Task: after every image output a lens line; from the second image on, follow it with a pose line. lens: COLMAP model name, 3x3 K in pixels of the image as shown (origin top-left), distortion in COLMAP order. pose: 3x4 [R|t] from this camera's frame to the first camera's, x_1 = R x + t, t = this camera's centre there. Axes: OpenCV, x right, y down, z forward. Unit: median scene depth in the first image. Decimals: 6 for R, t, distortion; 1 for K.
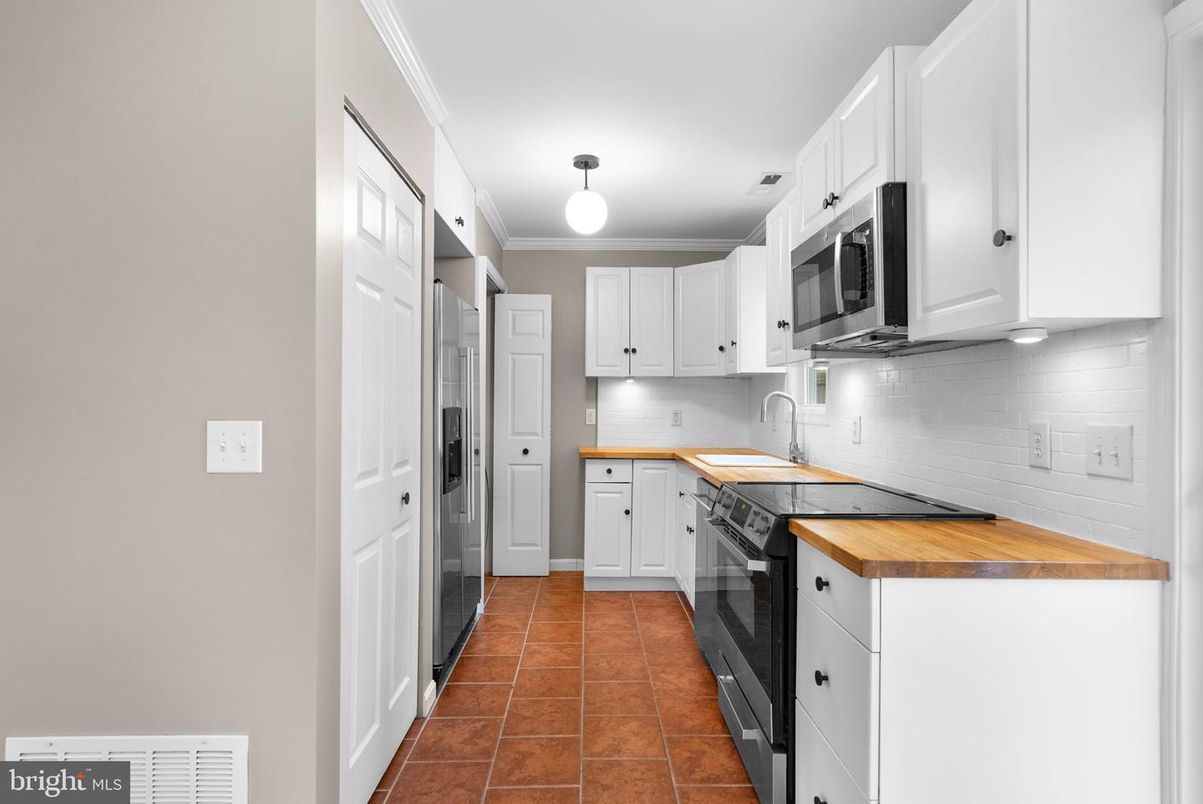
lens RADIAL K [[629.6, 0, 597.9], [0, 629.6, 396.0], [0, 0, 1]] dist [0.001189, 0.000210]
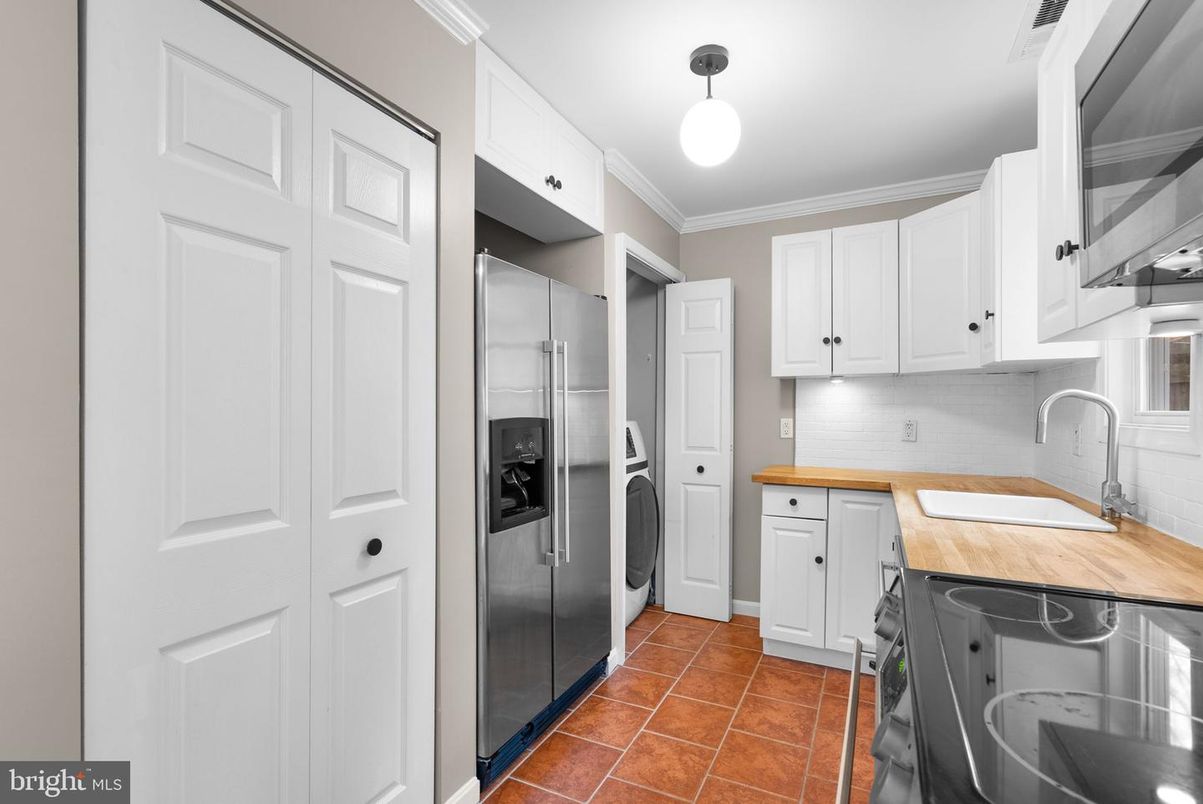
lens RADIAL K [[553.3, 0, 603.3], [0, 553.3, 411.3], [0, 0, 1]] dist [0.000651, 0.000631]
pose [[0.888351, -0.003670, -0.459149, 0.121699], [0.009312, 0.999906, 0.010026, 0.003160], [0.459070, -0.013182, 0.888302, 0.321501]]
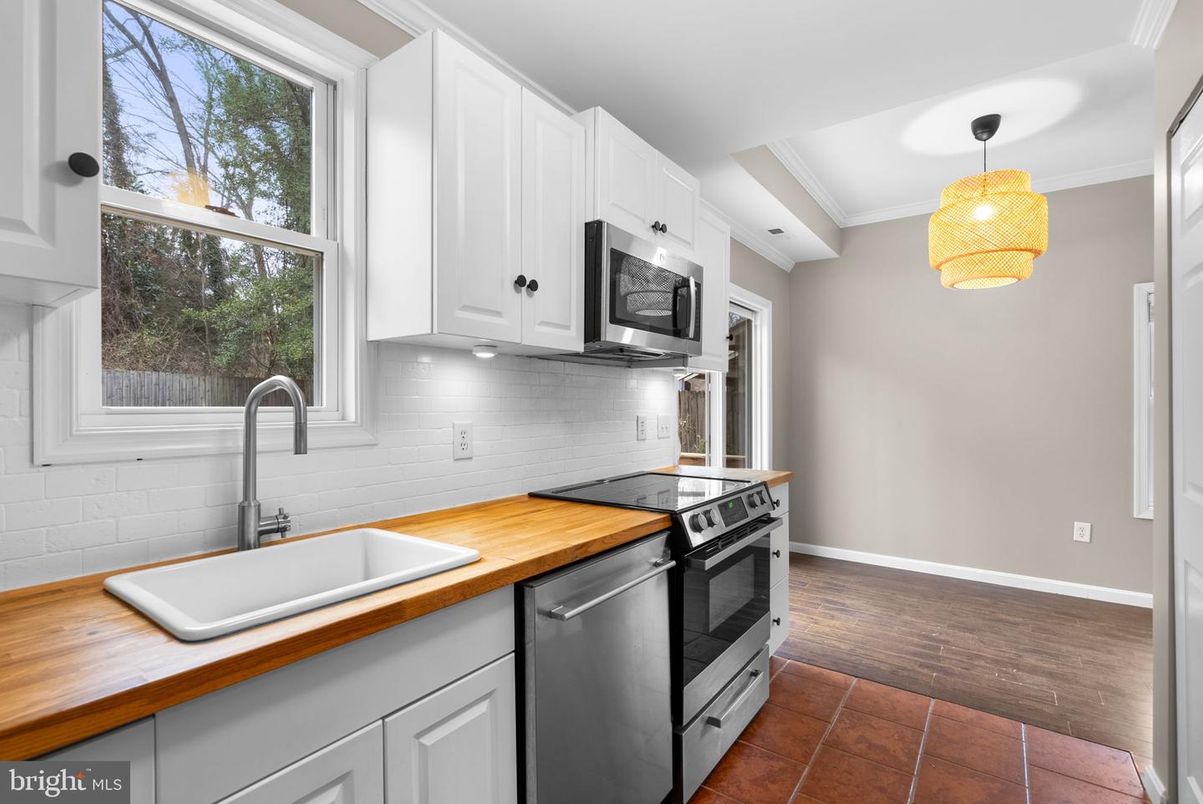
lens RADIAL K [[552.9, 0, 601.5], [0, 552.9, 402.0], [0, 0, 1]] dist [-0.000362, -0.000171]
pose [[-0.797965, -0.000918, 0.602703, -0.082351], [-0.009583, 0.999892, -0.011164, 0.009189], [-0.602628, -0.014685, -0.797887, 1.013917]]
